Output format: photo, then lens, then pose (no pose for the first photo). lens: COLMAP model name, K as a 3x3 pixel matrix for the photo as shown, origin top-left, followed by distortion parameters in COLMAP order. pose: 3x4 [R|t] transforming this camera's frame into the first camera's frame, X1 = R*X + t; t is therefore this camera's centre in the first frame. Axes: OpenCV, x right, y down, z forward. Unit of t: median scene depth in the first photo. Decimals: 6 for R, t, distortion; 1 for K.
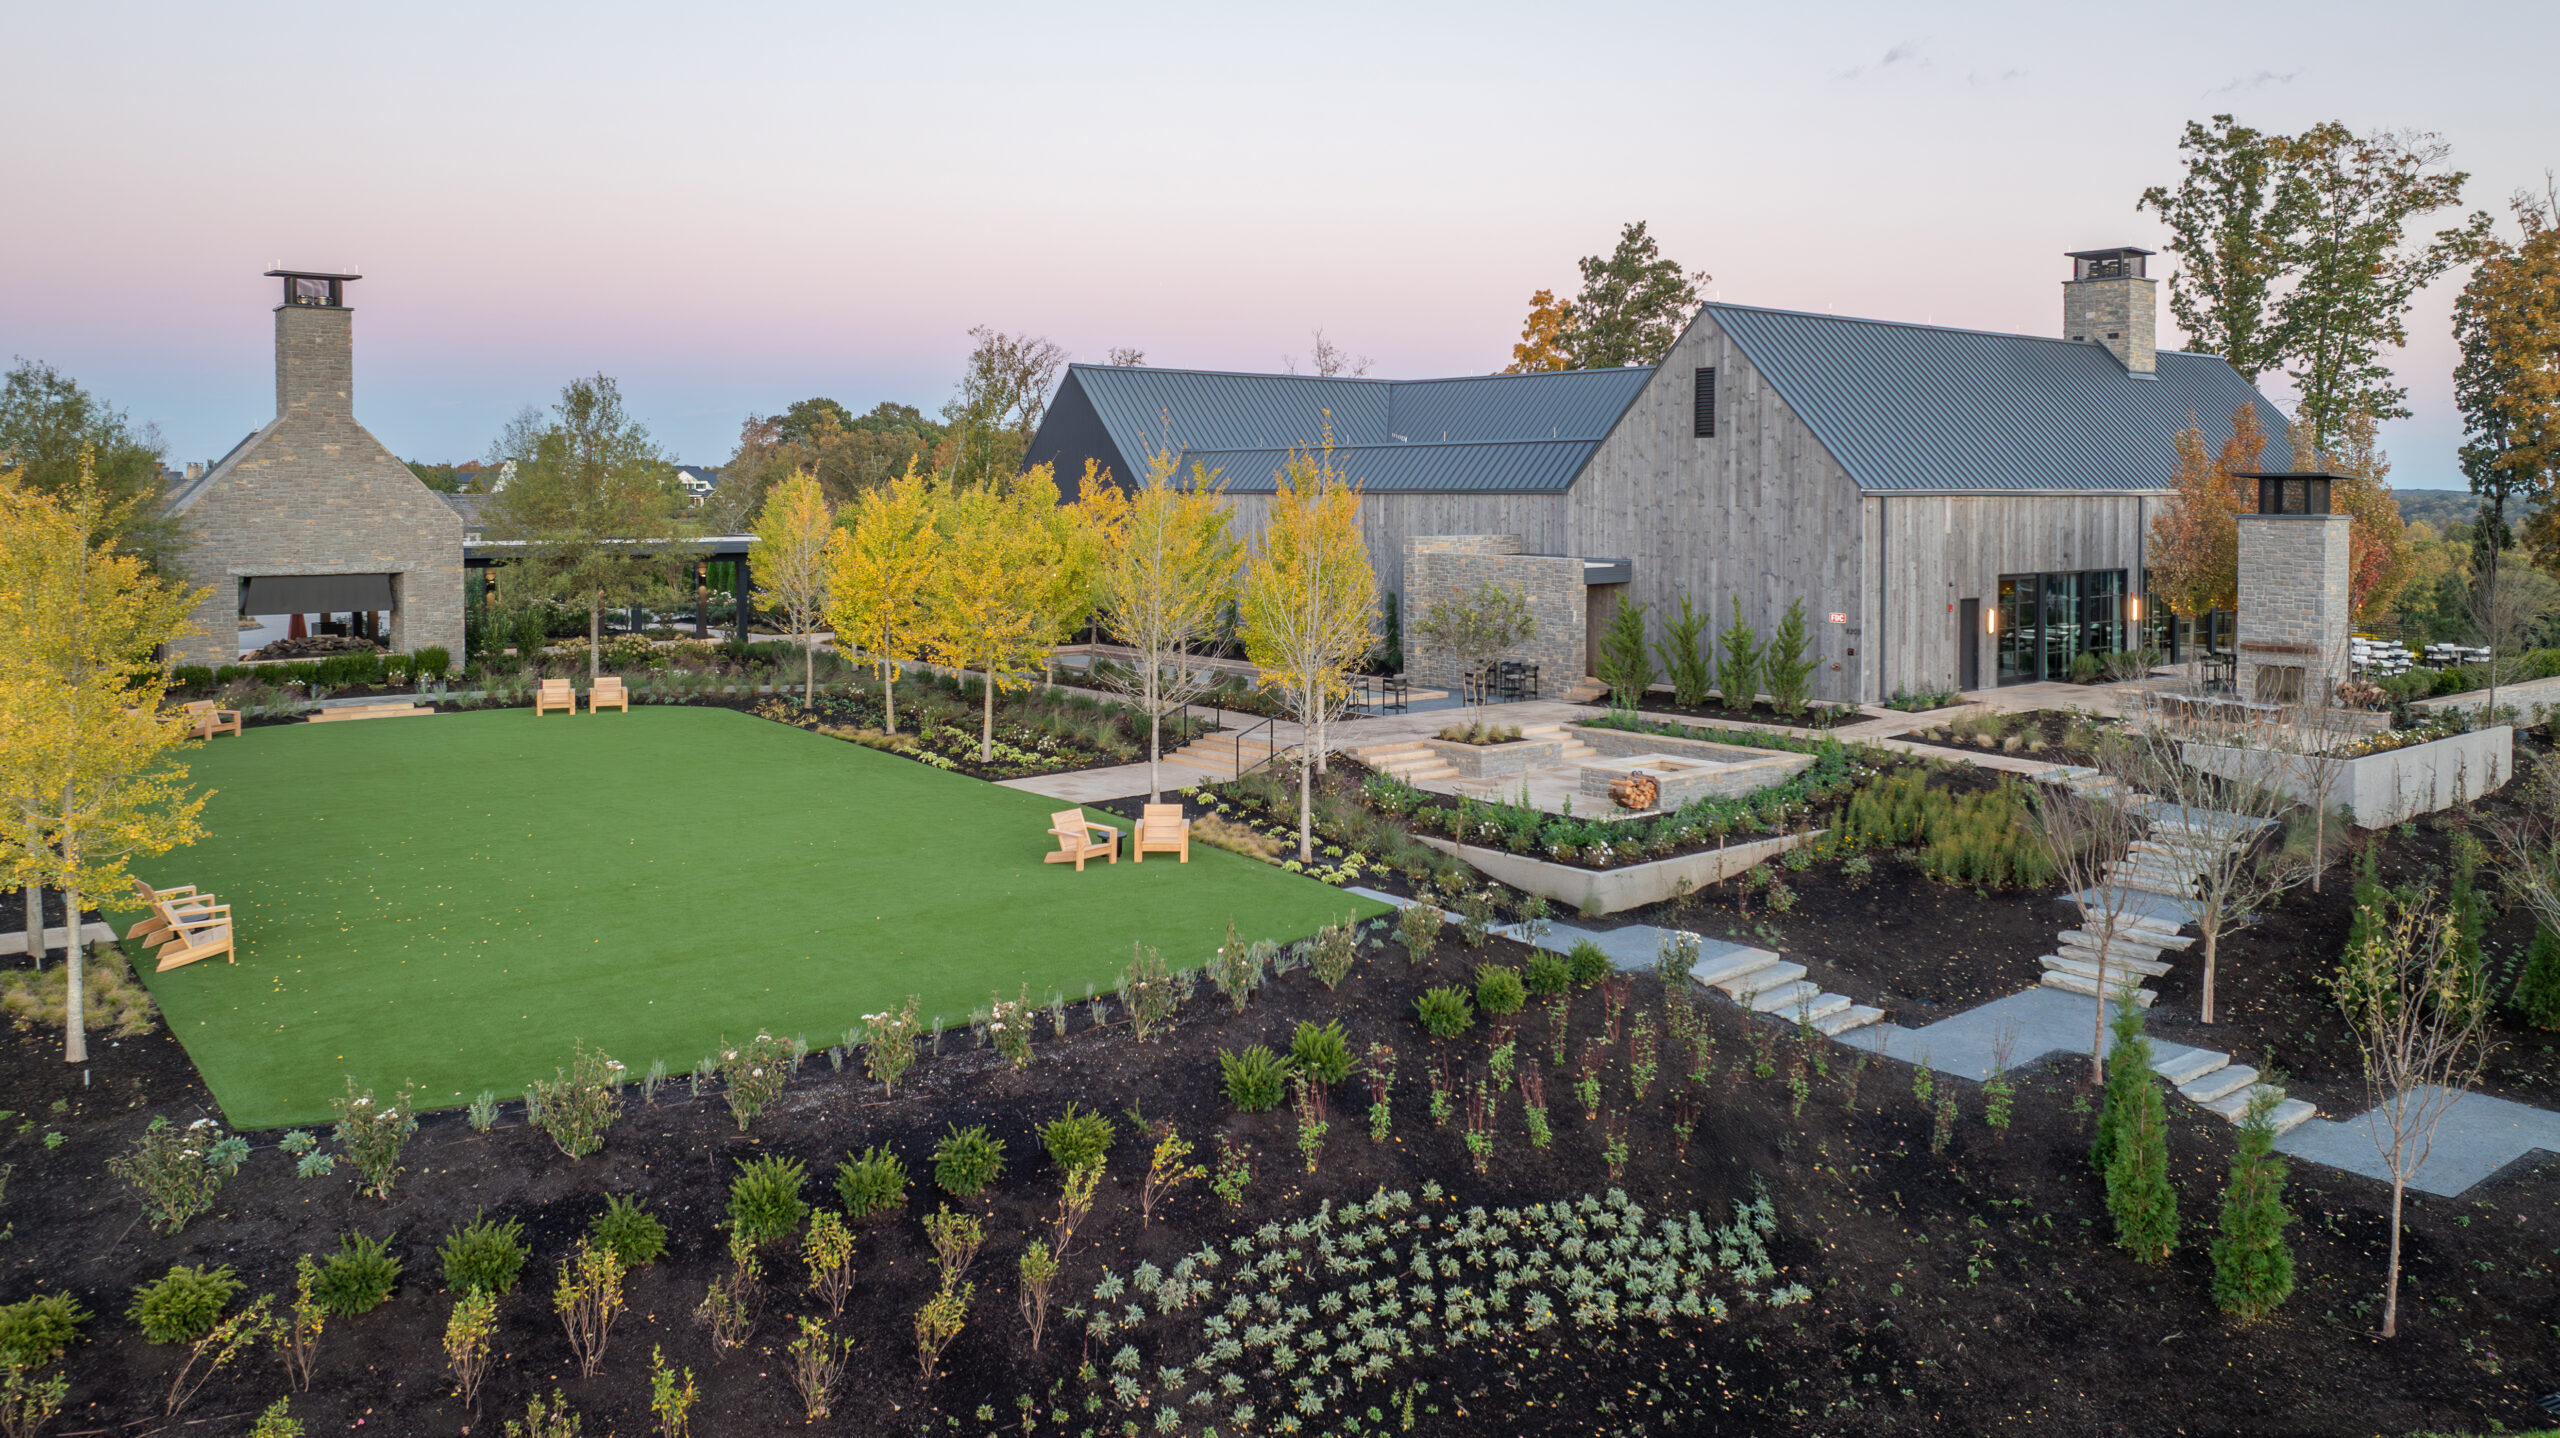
lens RADIAL K [[1814.3, 0, 1314.9], [0, 1814.3, 555.8], [0, 0, 1]] dist [-0.004314, -0.000862]
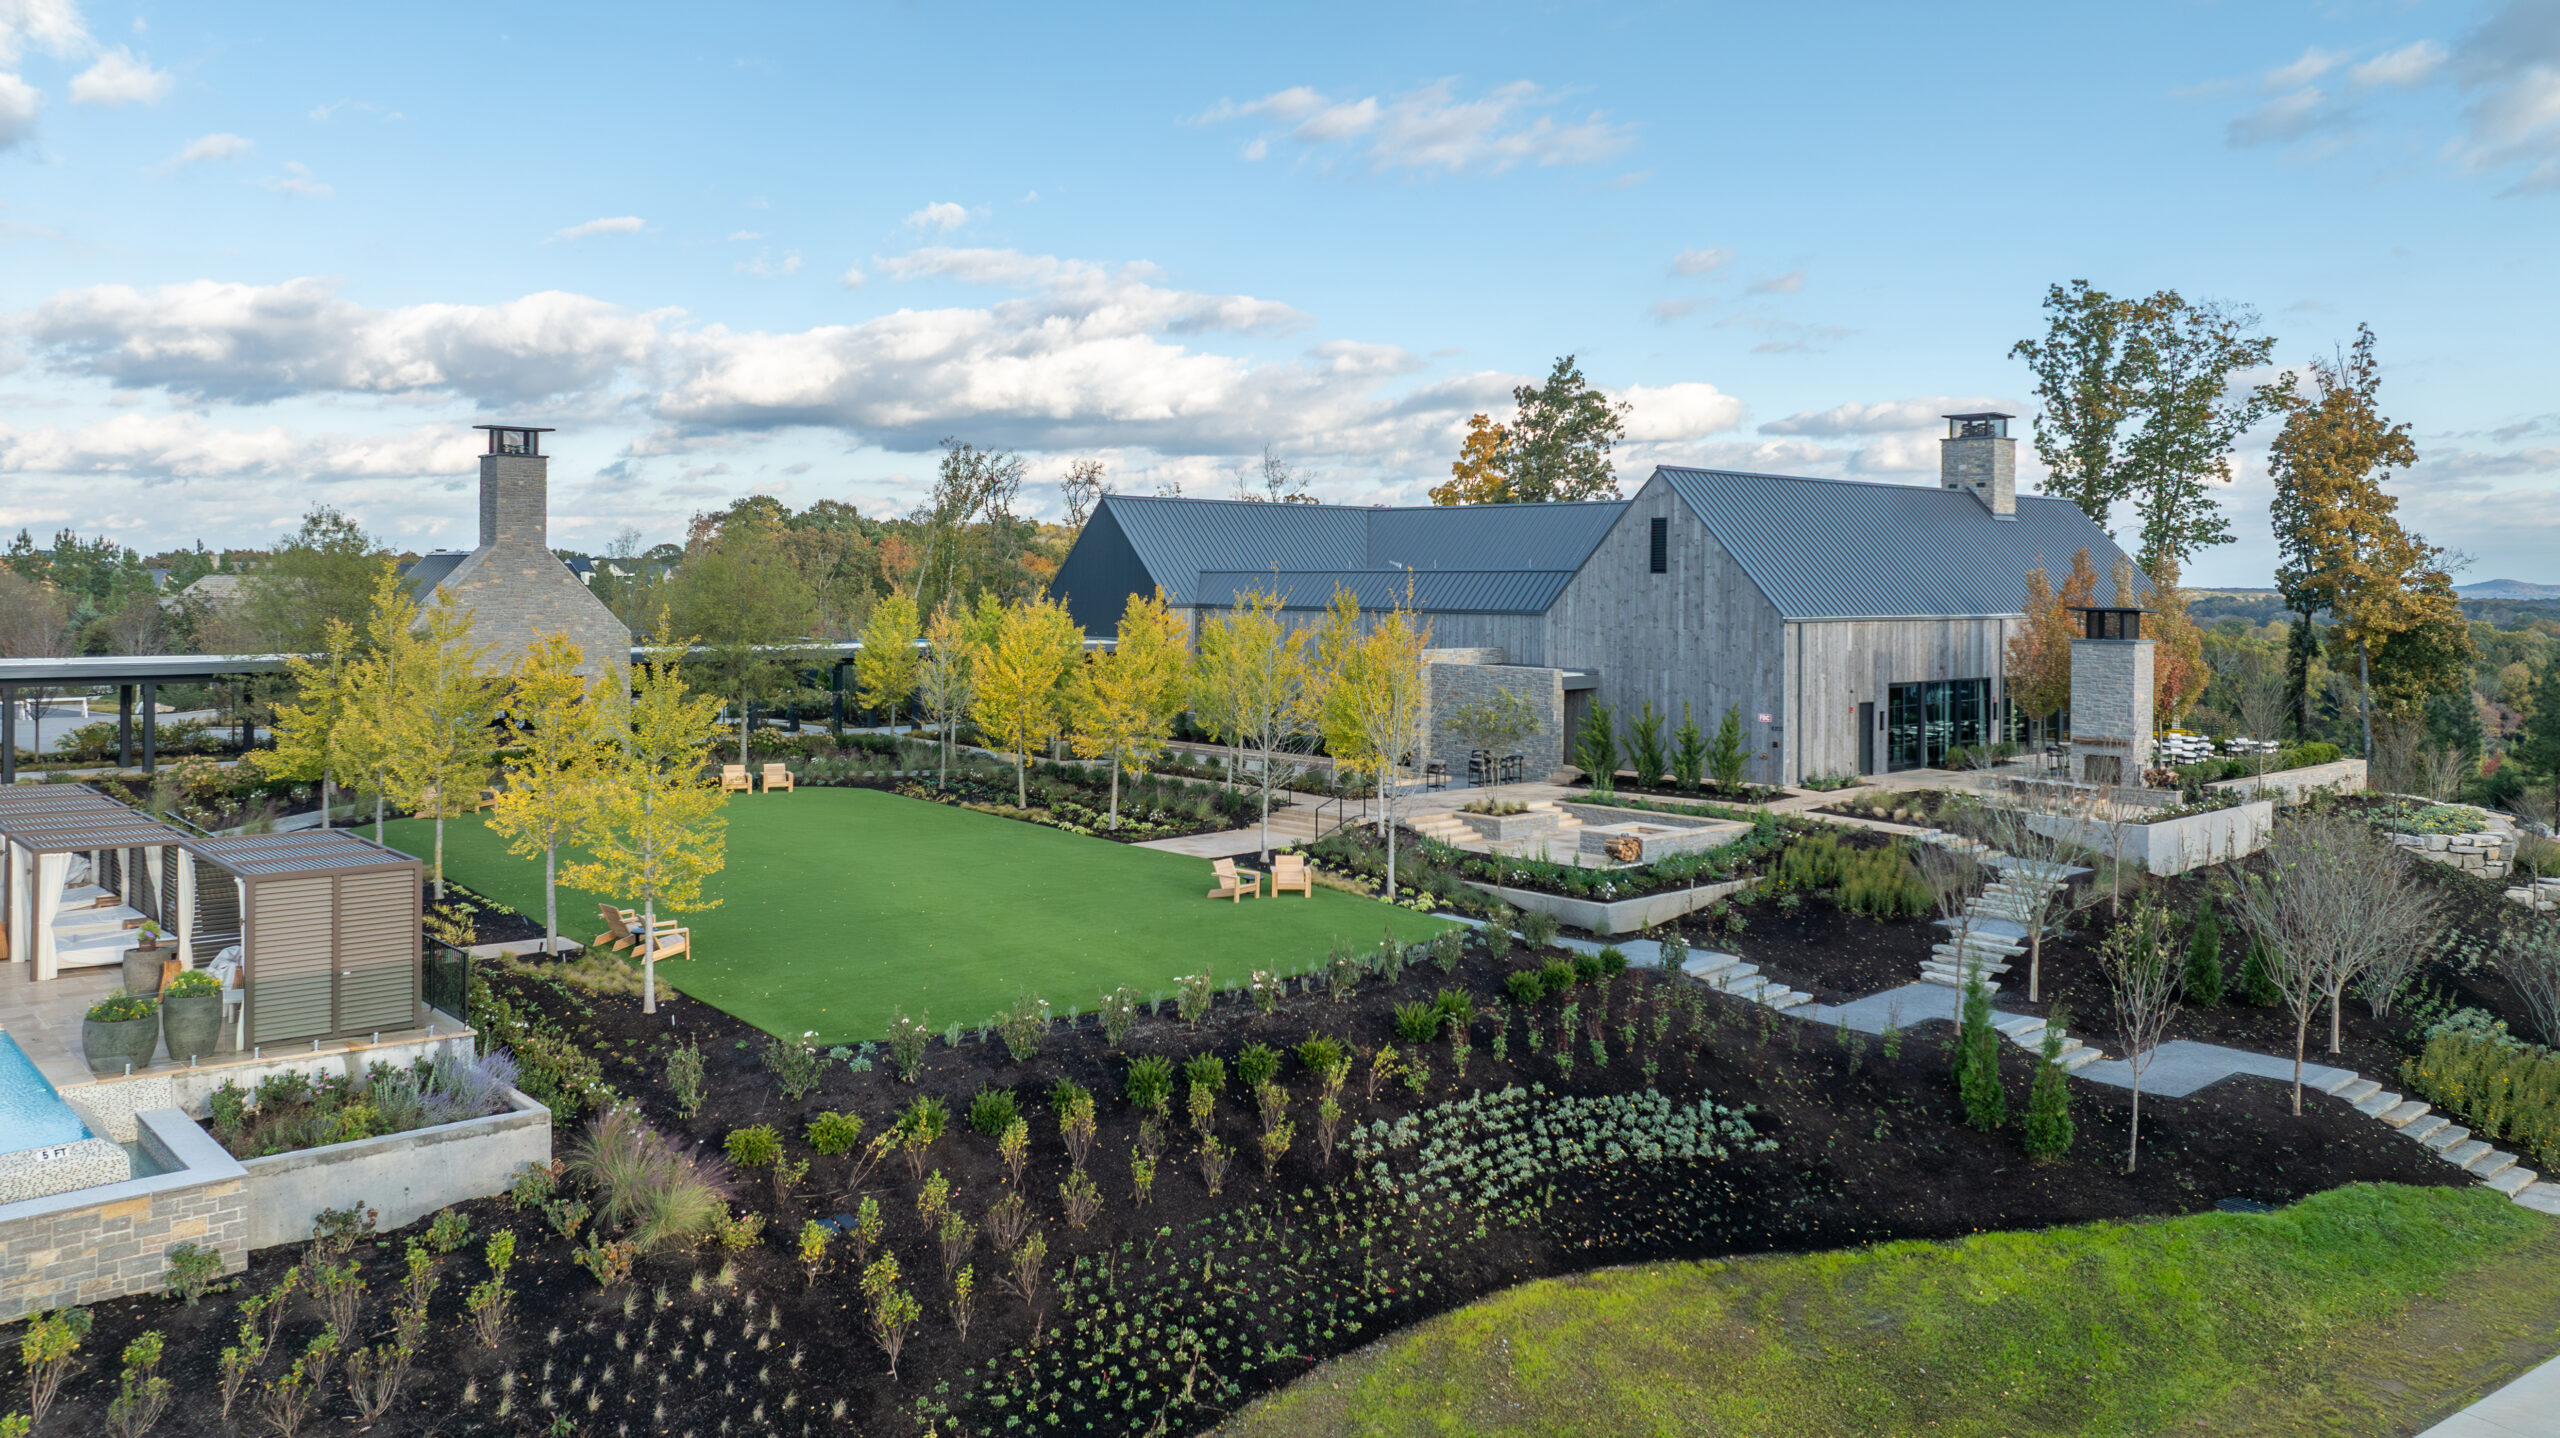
lens RADIAL K [[1802.5, 0, 1320.0], [0, 1802.5, 613.9], [0, 0, 1]] dist [0.036028, -0.112917]
pose [[0.998361, 0.005618, 0.056950, -0.106350], [-0.004555, 0.999813, -0.018775, -0.014824], [-0.057045, 0.018485, 0.998200, -0.275380]]
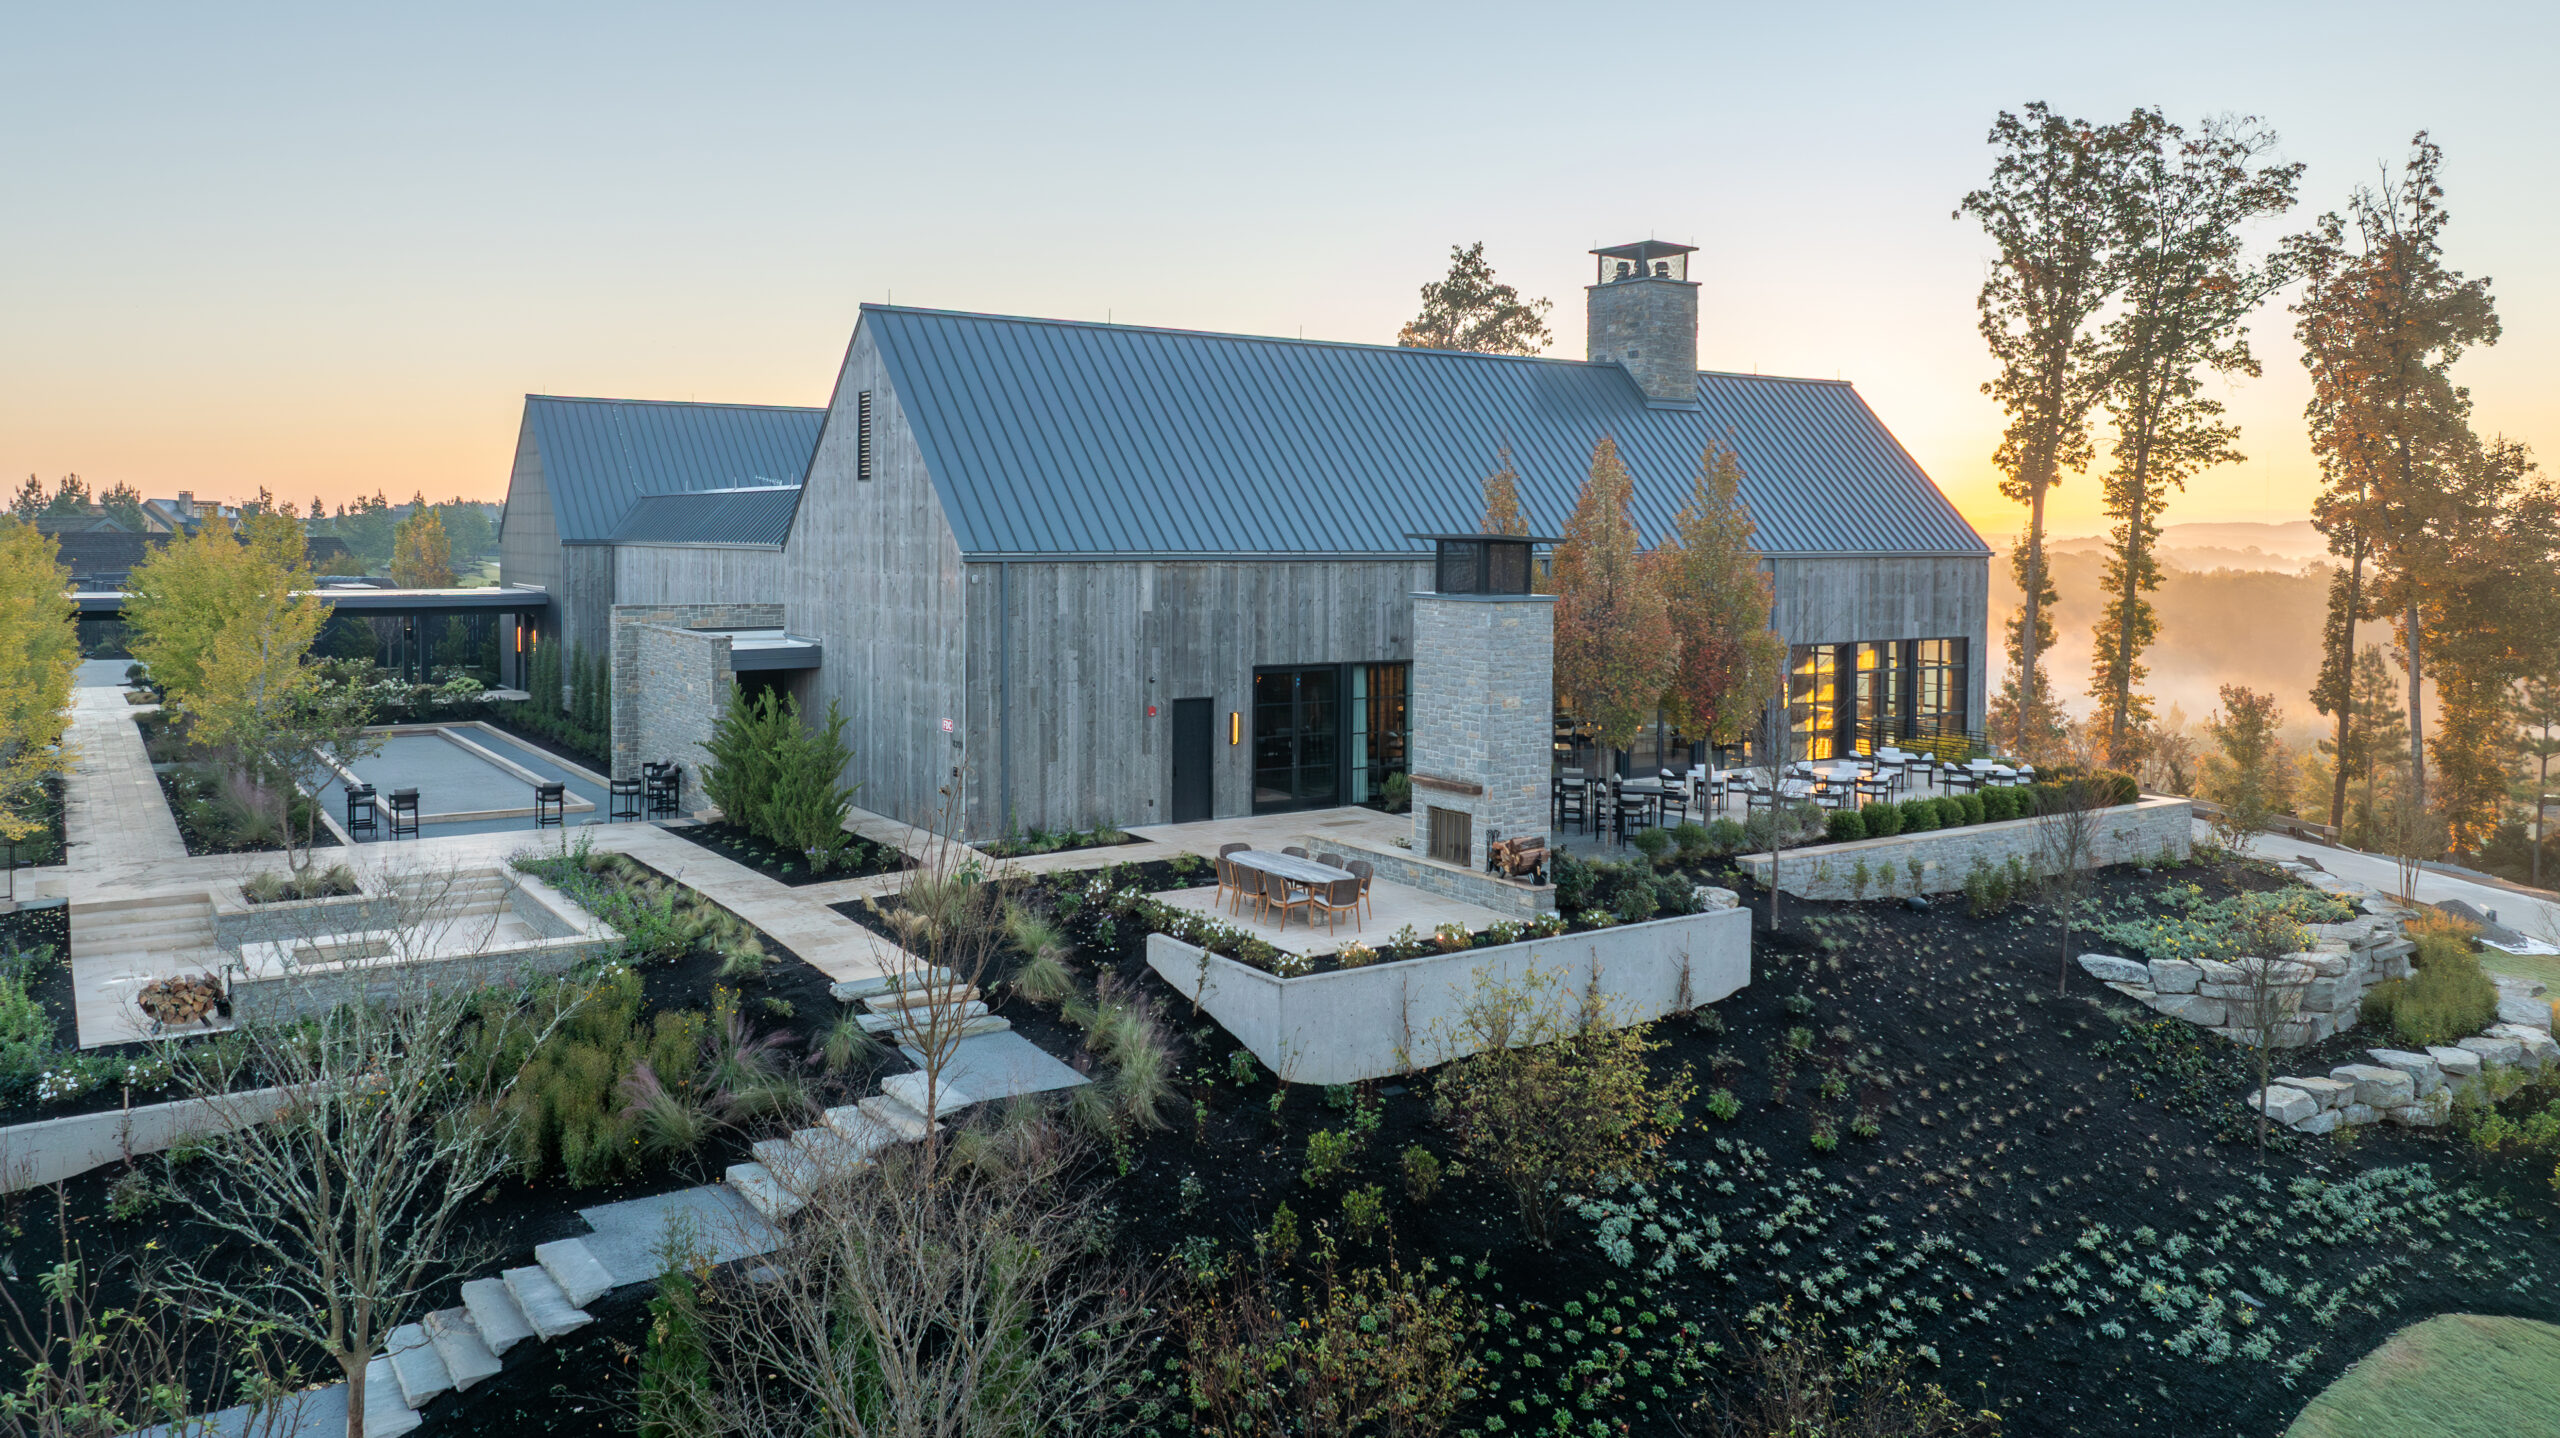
lens RADIAL K [[1775.6, 0, 1278.0], [0, 1775.6, 643.2], [0, 0, 1]] dist [-0.058240, 0.050870]
pose [[0.993652, 0.012281, -0.111827, 0.560694], [-0.009330, 0.999595, 0.026879, -0.022342], [0.112111, -0.025665, 0.993364, 0.323382]]
